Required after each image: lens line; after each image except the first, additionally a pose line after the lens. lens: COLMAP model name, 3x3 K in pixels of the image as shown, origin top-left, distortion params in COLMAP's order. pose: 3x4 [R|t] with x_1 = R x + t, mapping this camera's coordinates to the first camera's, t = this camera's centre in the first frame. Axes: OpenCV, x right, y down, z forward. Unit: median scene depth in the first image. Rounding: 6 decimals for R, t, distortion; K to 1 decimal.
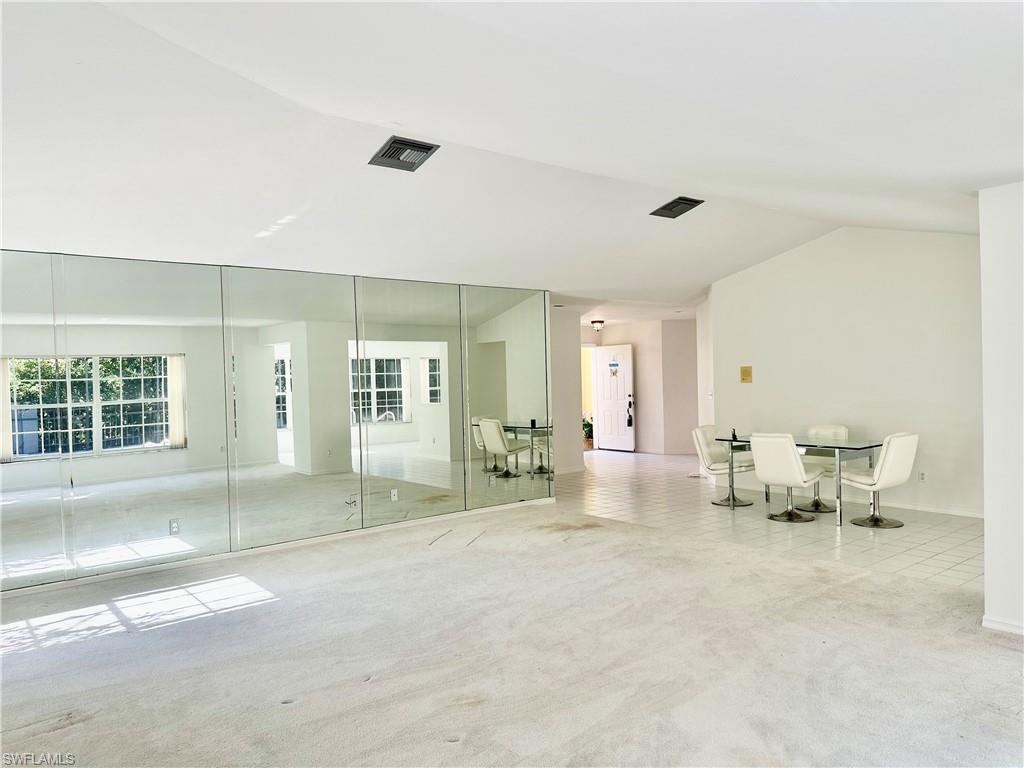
lens RADIAL K [[696.3, 0, 512.0], [0, 696.3, 384.0], [0, 0, 1]] dist [0.005596, -0.000167]
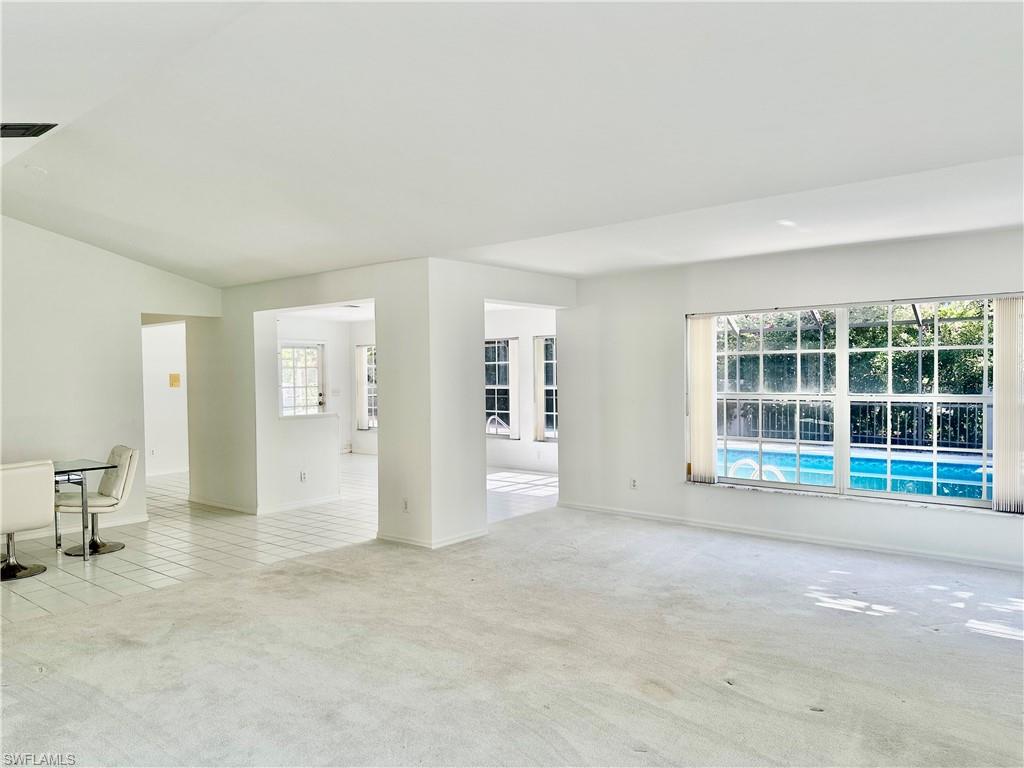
lens RADIAL K [[696.3, 0, 512.0], [0, 696.3, 384.0], [0, 0, 1]] dist [0.005596, -0.000167]
pose [[-0.217038, 0.014921, 0.976049, -0.729524], [0.024479, 0.999652, -0.009838, 0.010588], [-0.975856, 0.021757, -0.217328, 1.009572]]
